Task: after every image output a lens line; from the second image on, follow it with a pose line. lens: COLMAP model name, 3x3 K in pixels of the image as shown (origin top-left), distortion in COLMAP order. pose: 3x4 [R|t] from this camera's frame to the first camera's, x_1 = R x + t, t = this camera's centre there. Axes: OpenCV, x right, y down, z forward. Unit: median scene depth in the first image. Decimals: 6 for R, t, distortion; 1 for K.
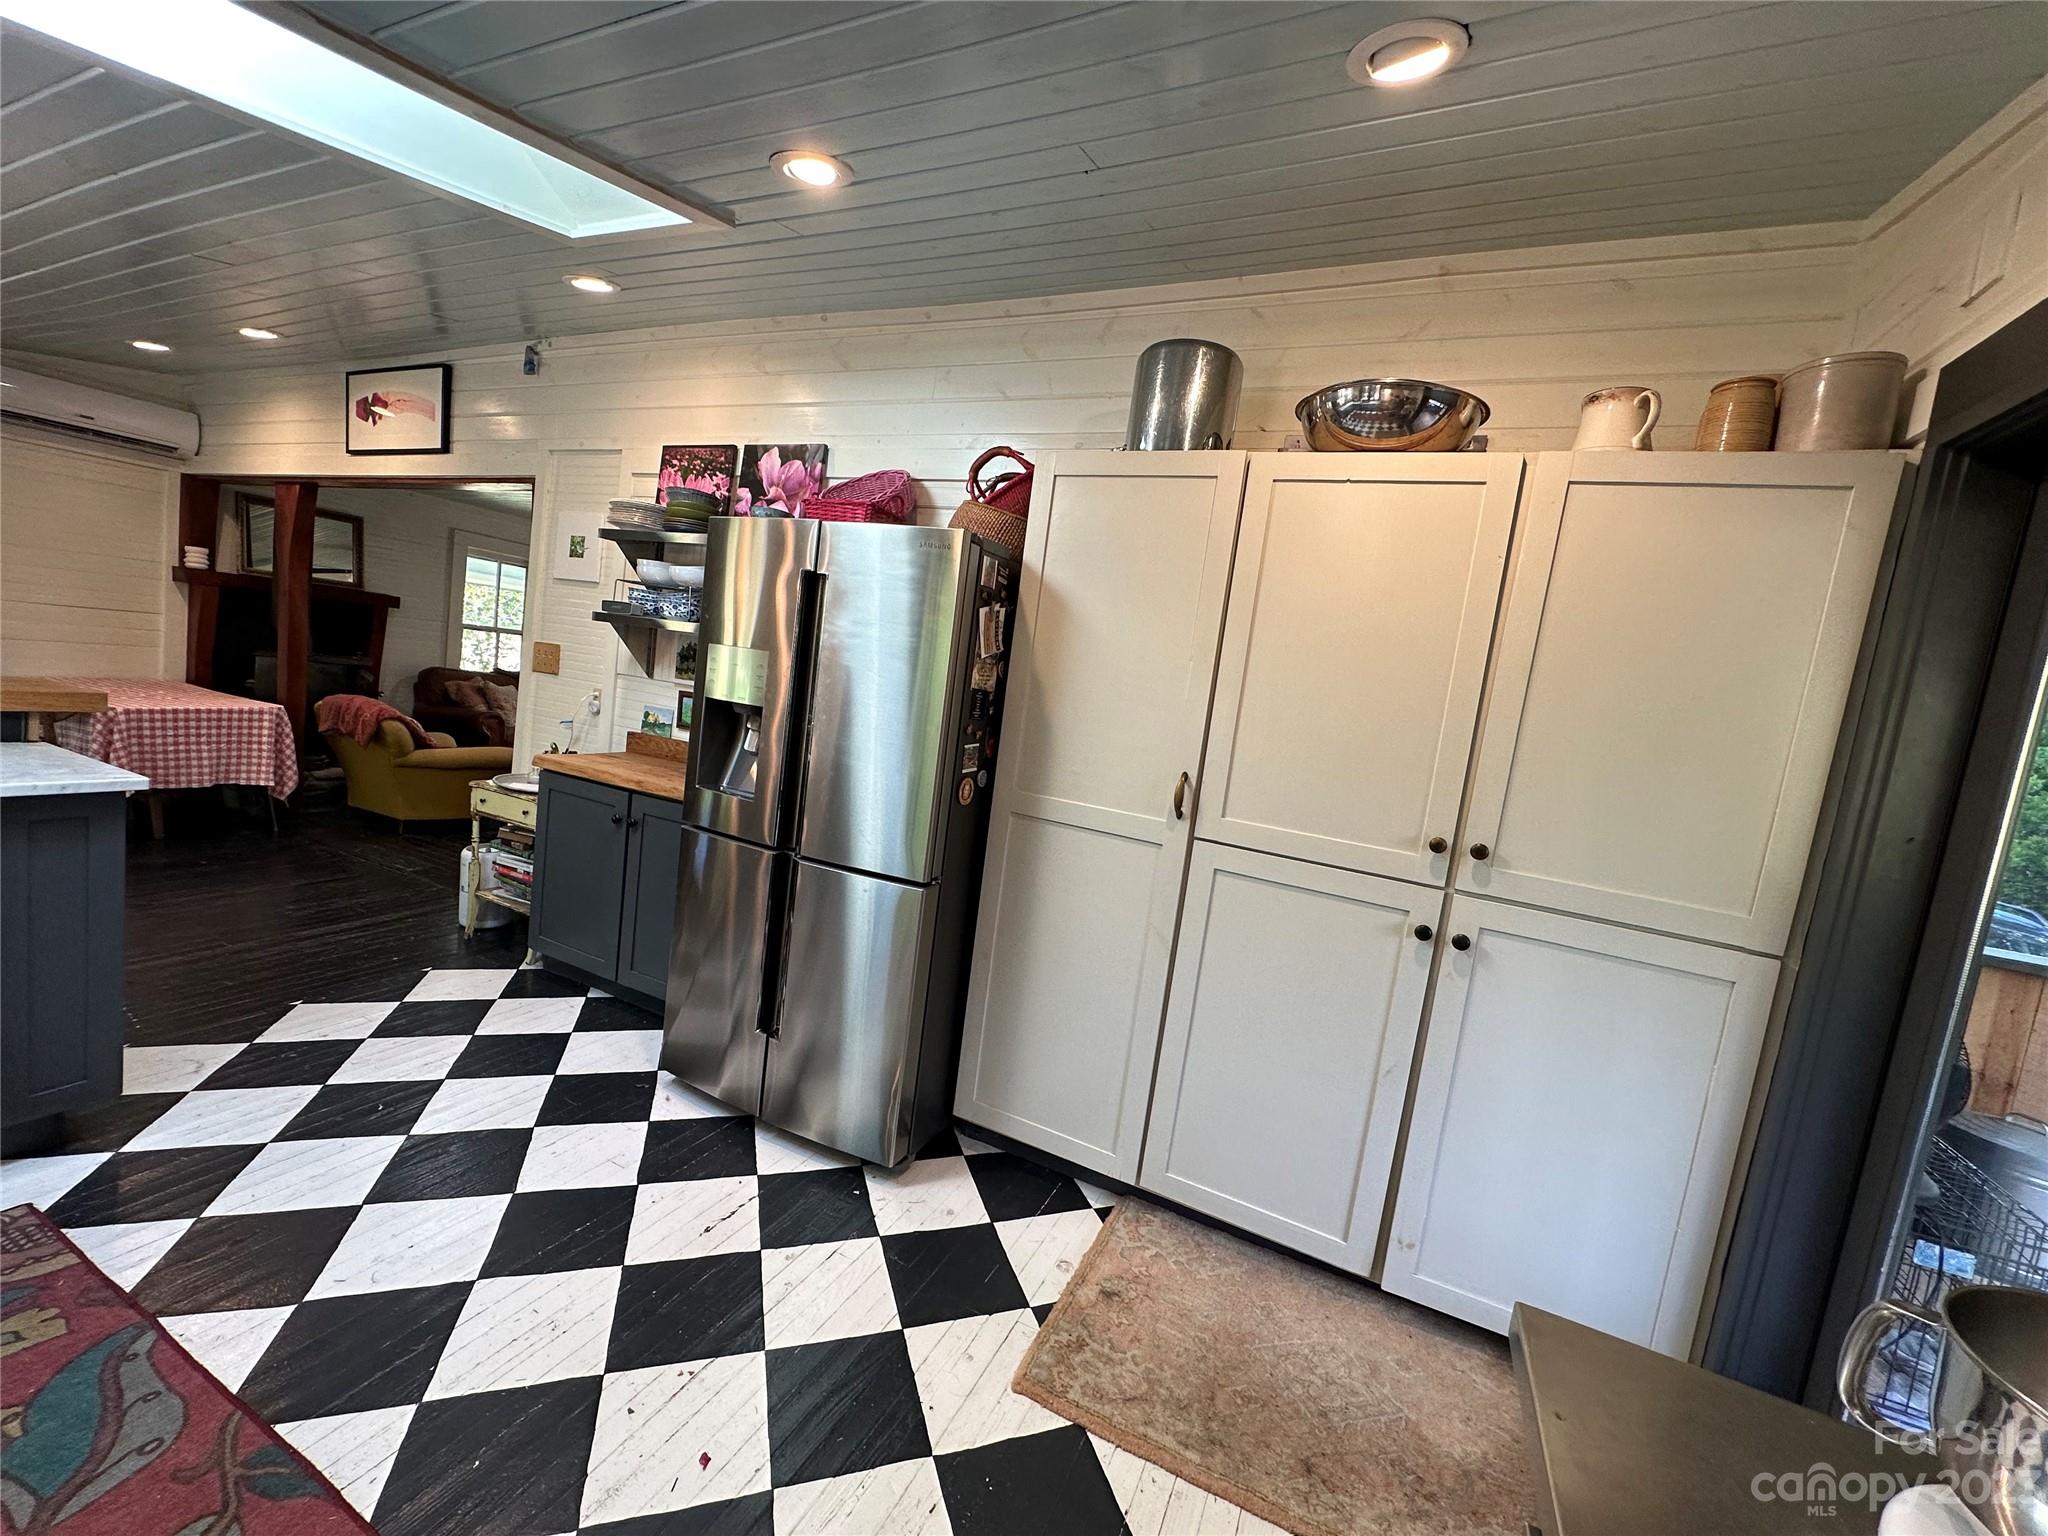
lens RADIAL K [[818.5, 0, 1018.6], [0, 818.5, 765.5], [0, 0, 1]] dist [0.002376, 0.000763]
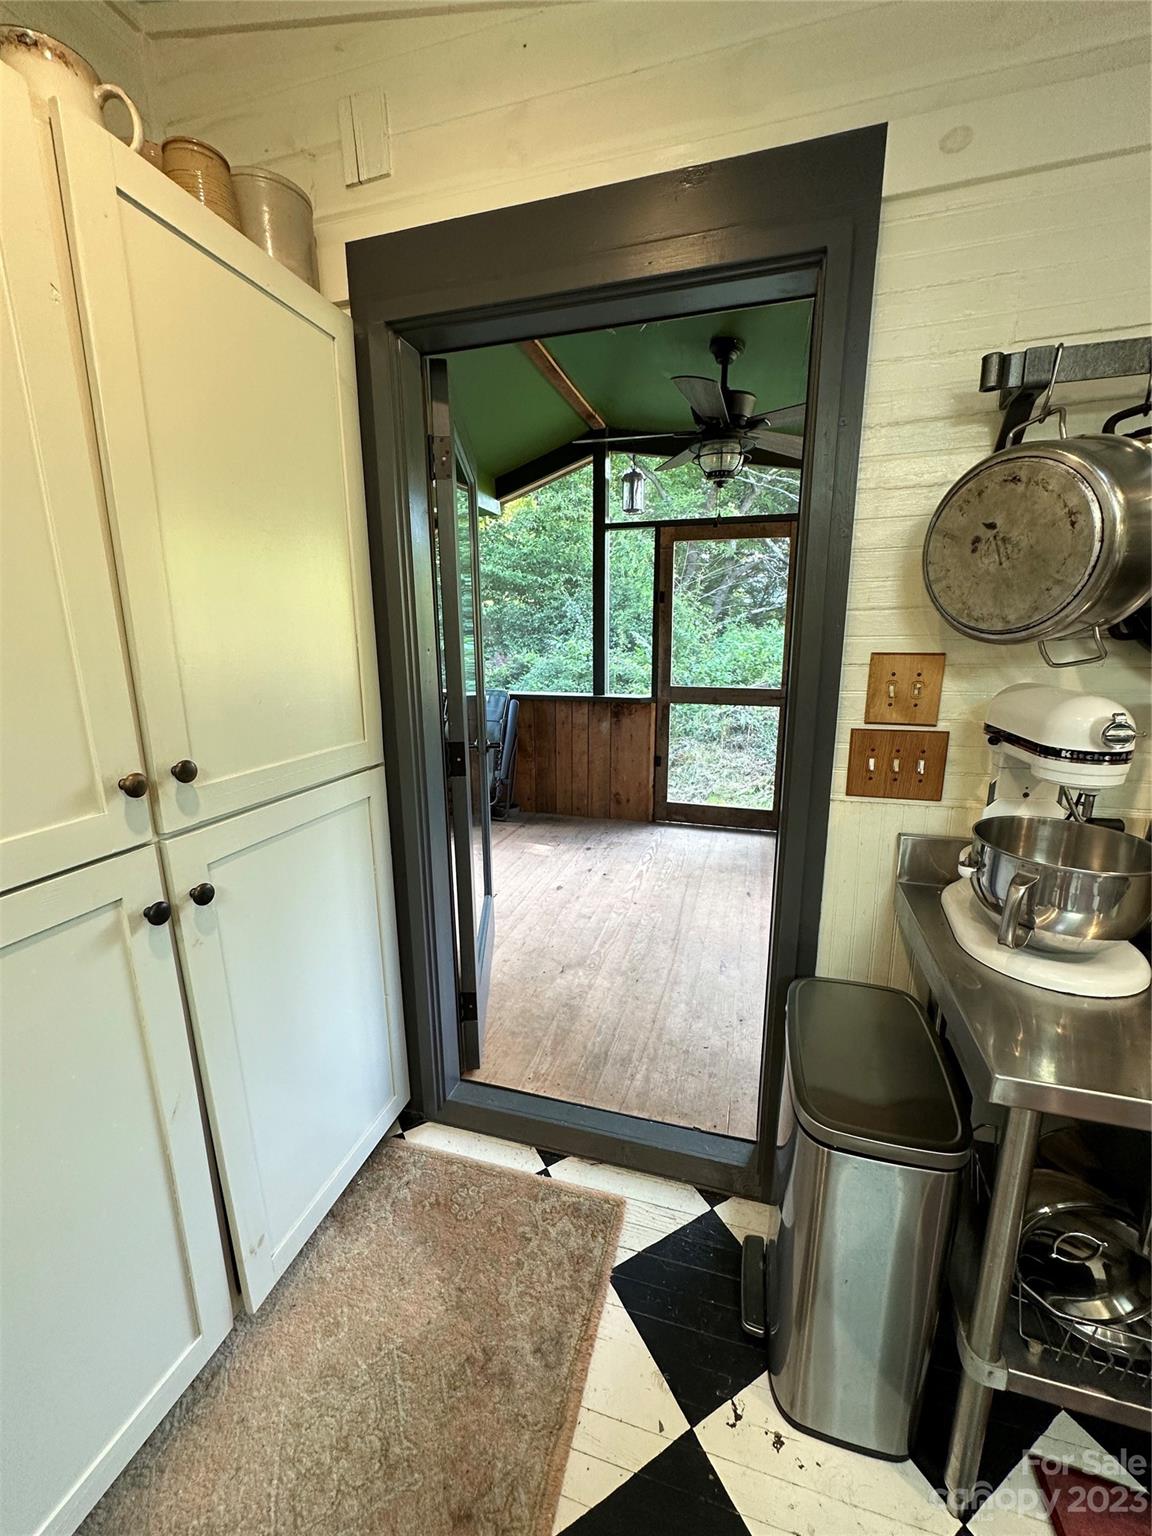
lens RADIAL K [[608.4, 0, 571.1], [0, 608.4, 765.5], [0, 0, 1]] dist [-0.004612, 0.000200]
pose [[-0.146481, -0.334832, 0.930823, 0.017059], [0.088969, 0.932700, 0.349508, -0.055036], [-0.985204, 0.134011, -0.106833, 0.698438]]
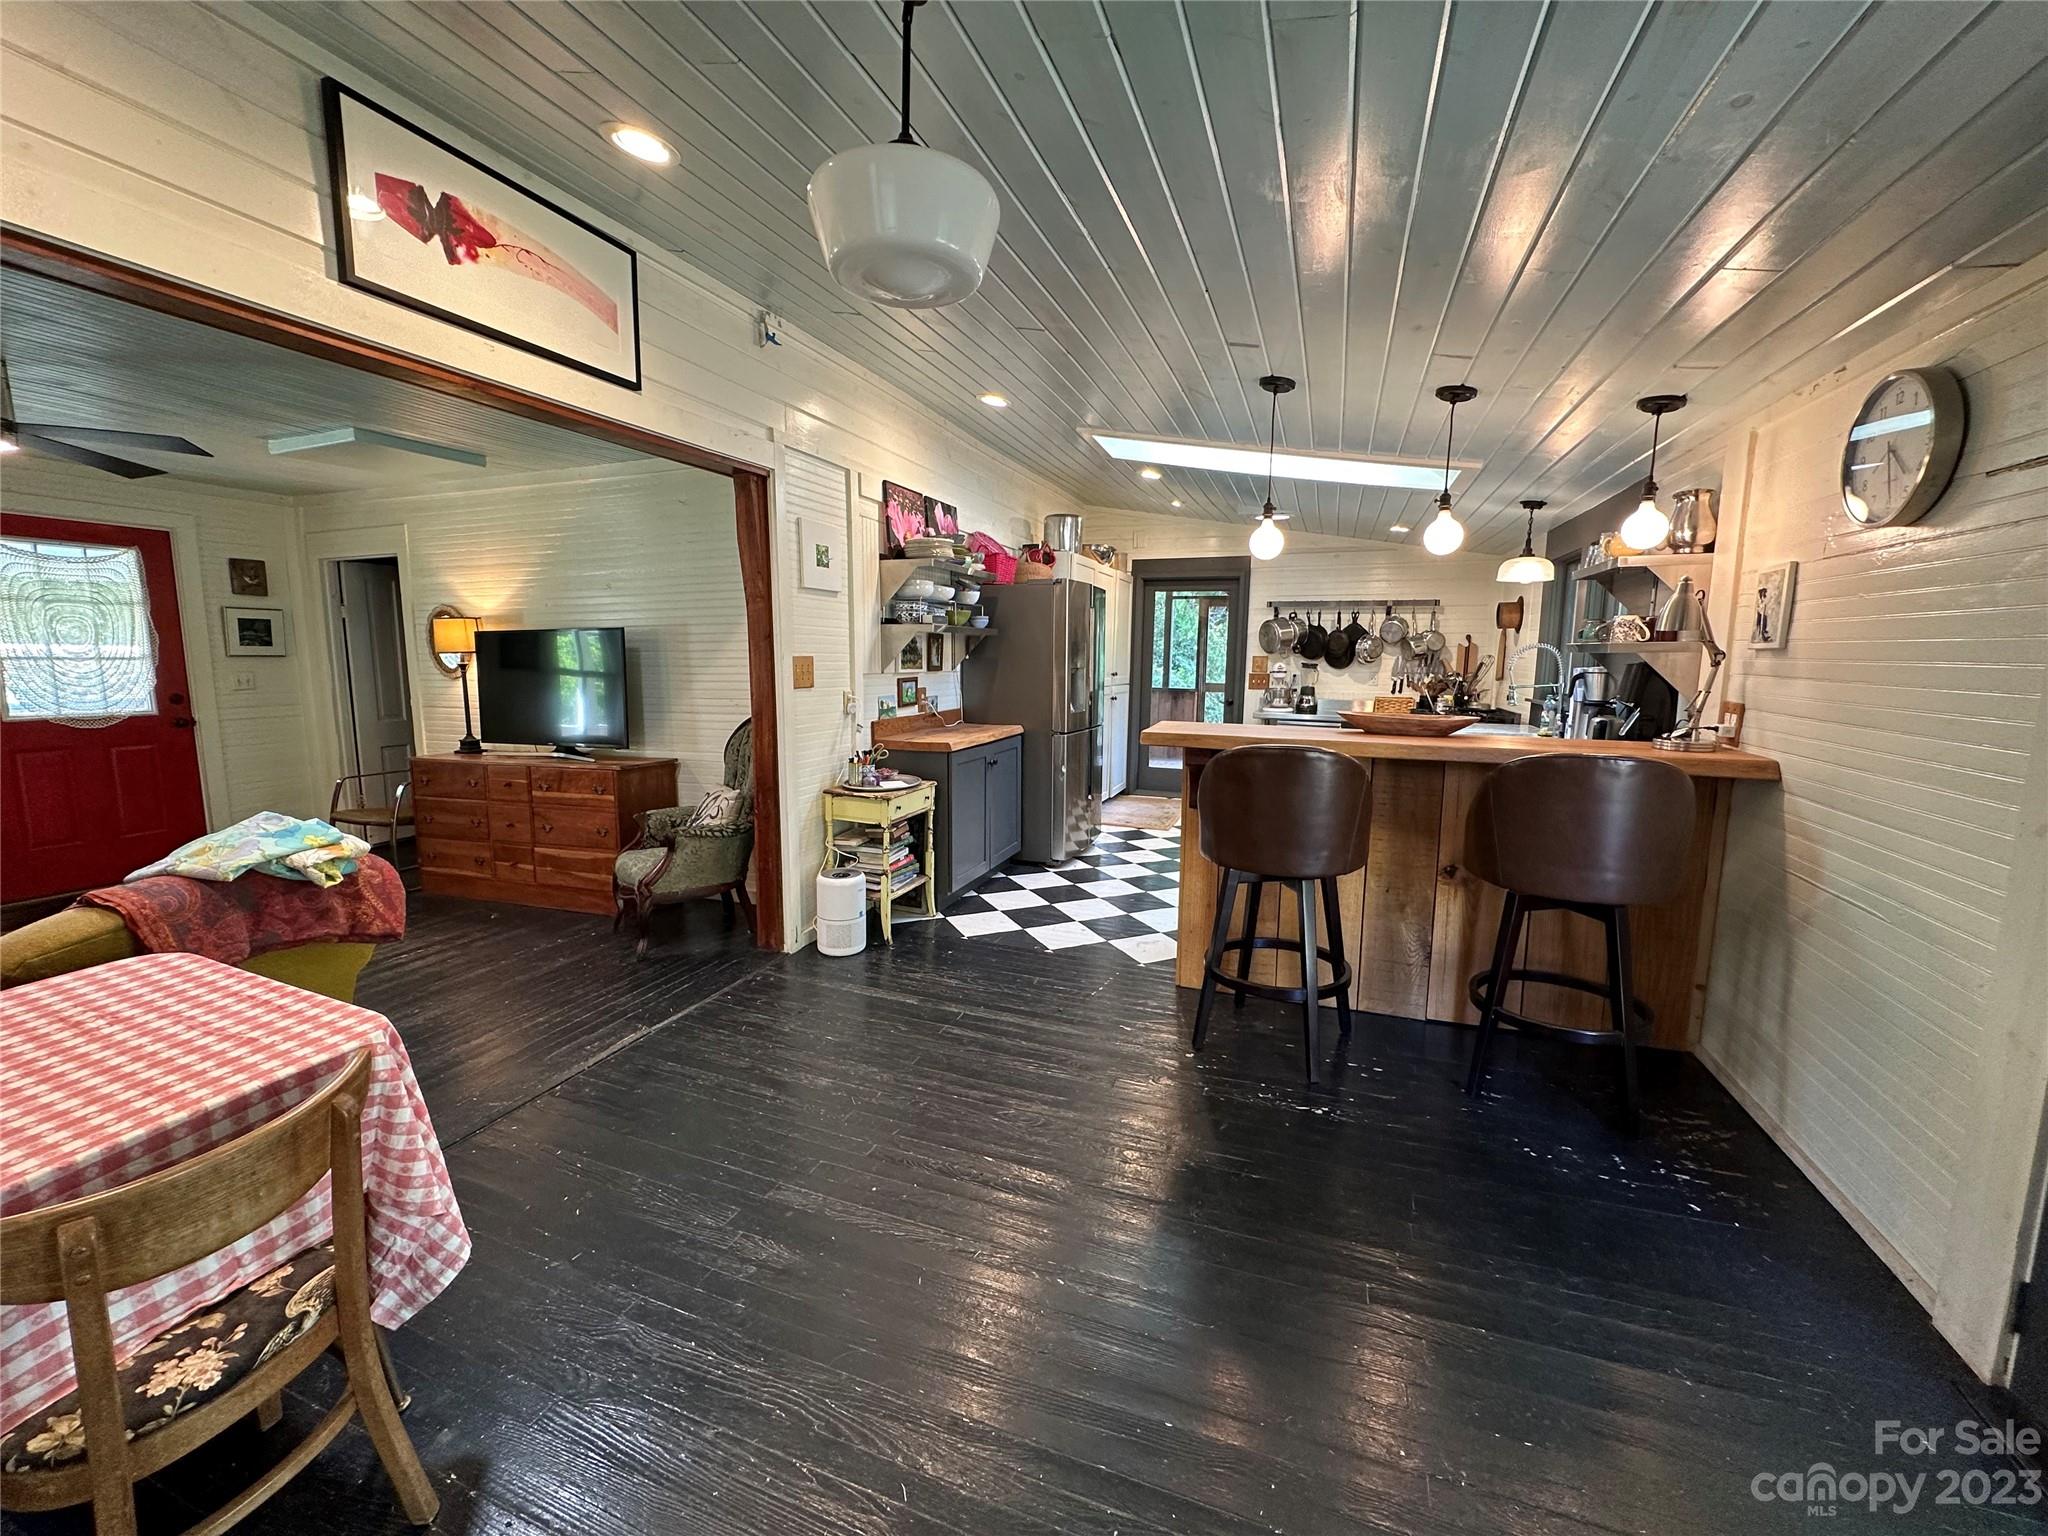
lens RADIAL K [[818.5, 0, 1018.6], [0, 818.5, 765.5], [0, 0, 1]] dist [0.002376, 0.000763]
pose [[-0.076639, -0.257751, 0.963167, -3.093546], [0.081365, 0.961170, 0.263690, -0.516722], [-0.993733, 0.098577, -0.052691, 1.634247]]
